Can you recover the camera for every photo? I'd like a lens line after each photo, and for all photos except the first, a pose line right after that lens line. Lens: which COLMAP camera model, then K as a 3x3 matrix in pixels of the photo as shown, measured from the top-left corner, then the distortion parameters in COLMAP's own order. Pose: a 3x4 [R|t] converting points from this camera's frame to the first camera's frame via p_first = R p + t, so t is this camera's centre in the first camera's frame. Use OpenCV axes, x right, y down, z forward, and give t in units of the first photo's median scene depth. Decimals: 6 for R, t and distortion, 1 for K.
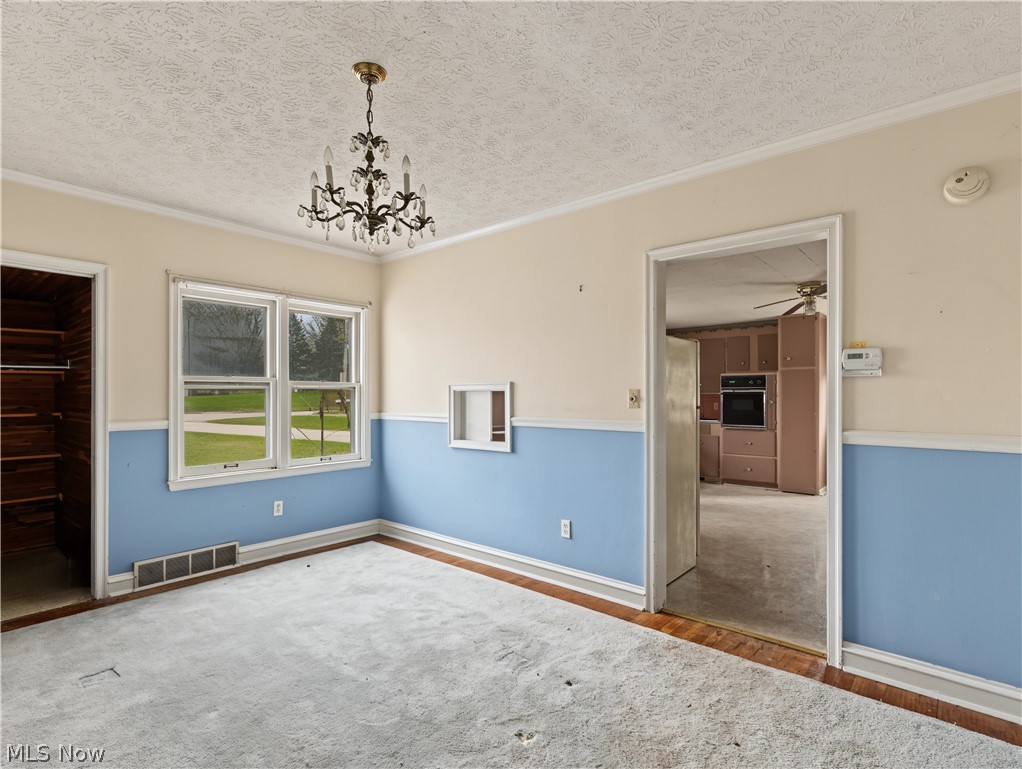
lens RADIAL K [[524.9, 0, 508.5], [0, 524.9, 391.3], [0, 0, 1]] dist [0.002006, 0.000051]
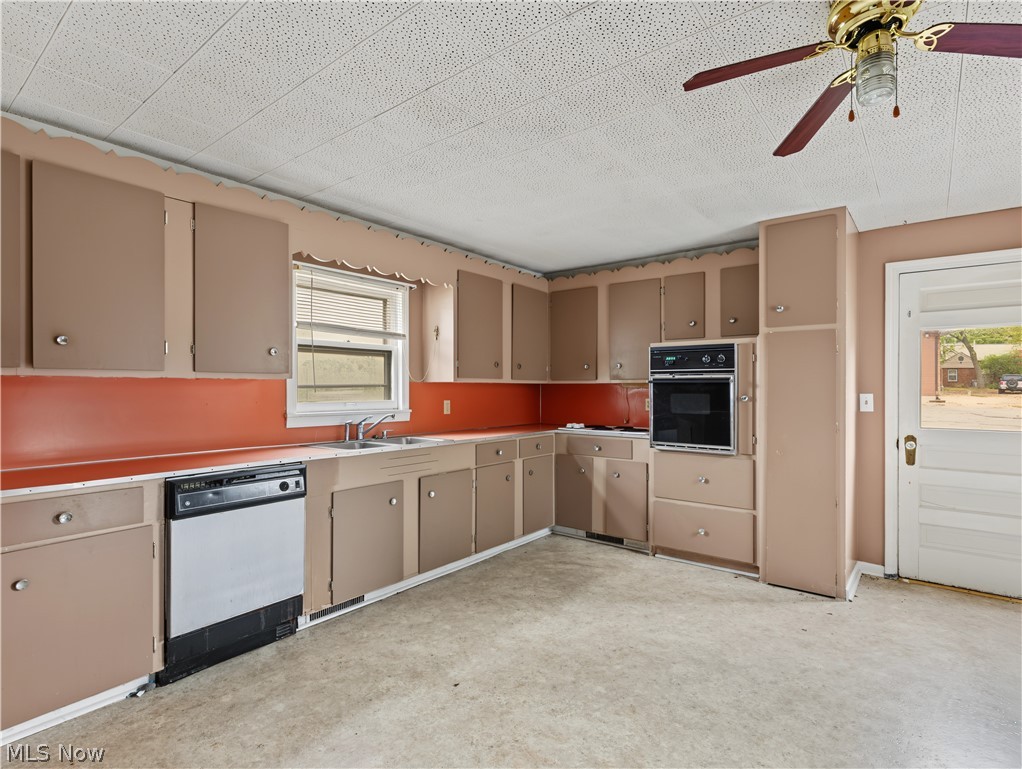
lens RADIAL K [[524.9, 0, 513.2], [0, 524.9, 383.1], [0, 0, 1]] dist [0.002006, 0.000051]
pose [[0.999274, -0.004743, 0.037793, 0.258765], [0.004423, 0.999954, 0.008541, 0.000840], [-0.037832, -0.008368, 0.999249, 0.506265]]
